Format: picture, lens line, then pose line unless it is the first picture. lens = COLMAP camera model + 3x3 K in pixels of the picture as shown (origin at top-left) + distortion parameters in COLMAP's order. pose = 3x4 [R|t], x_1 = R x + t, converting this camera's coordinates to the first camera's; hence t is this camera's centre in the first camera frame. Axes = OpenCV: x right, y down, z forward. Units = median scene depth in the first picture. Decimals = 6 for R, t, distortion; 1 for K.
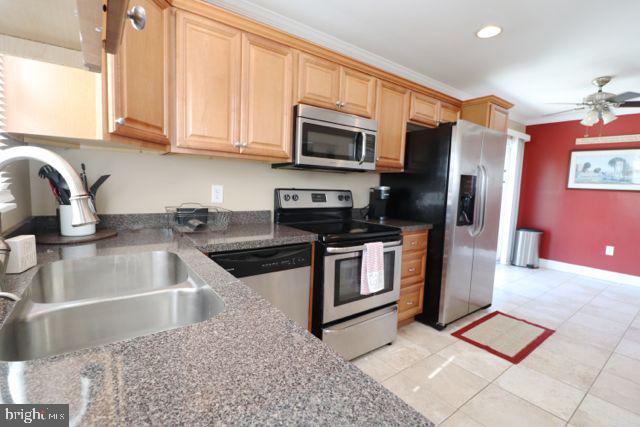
lens RADIAL K [[297.8, 0, 316.3], [0, 297.8, 214.6], [0, 0, 1]] dist [-0.014118, -0.004941]
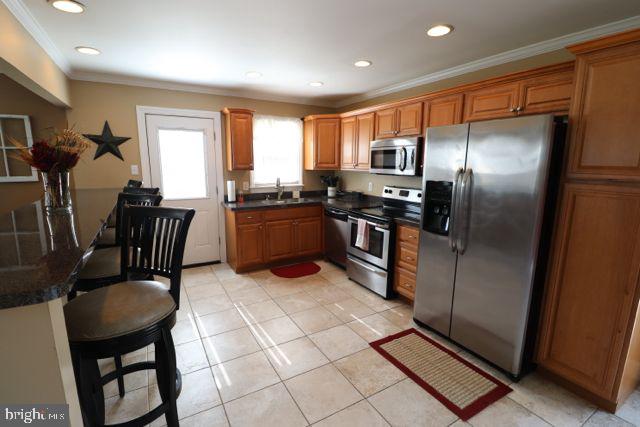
lens RADIAL K [[297.8, 0, 316.0], [0, 297.8, 213.5], [0, 0, 1]] dist [-0.014118, -0.004941]
pose [[-0.108161, 0.150780, -0.982632, 1.674000], [-0.086615, 0.983243, 0.160408, -0.172190], [0.990353, 0.102461, -0.093288, 0.782695]]
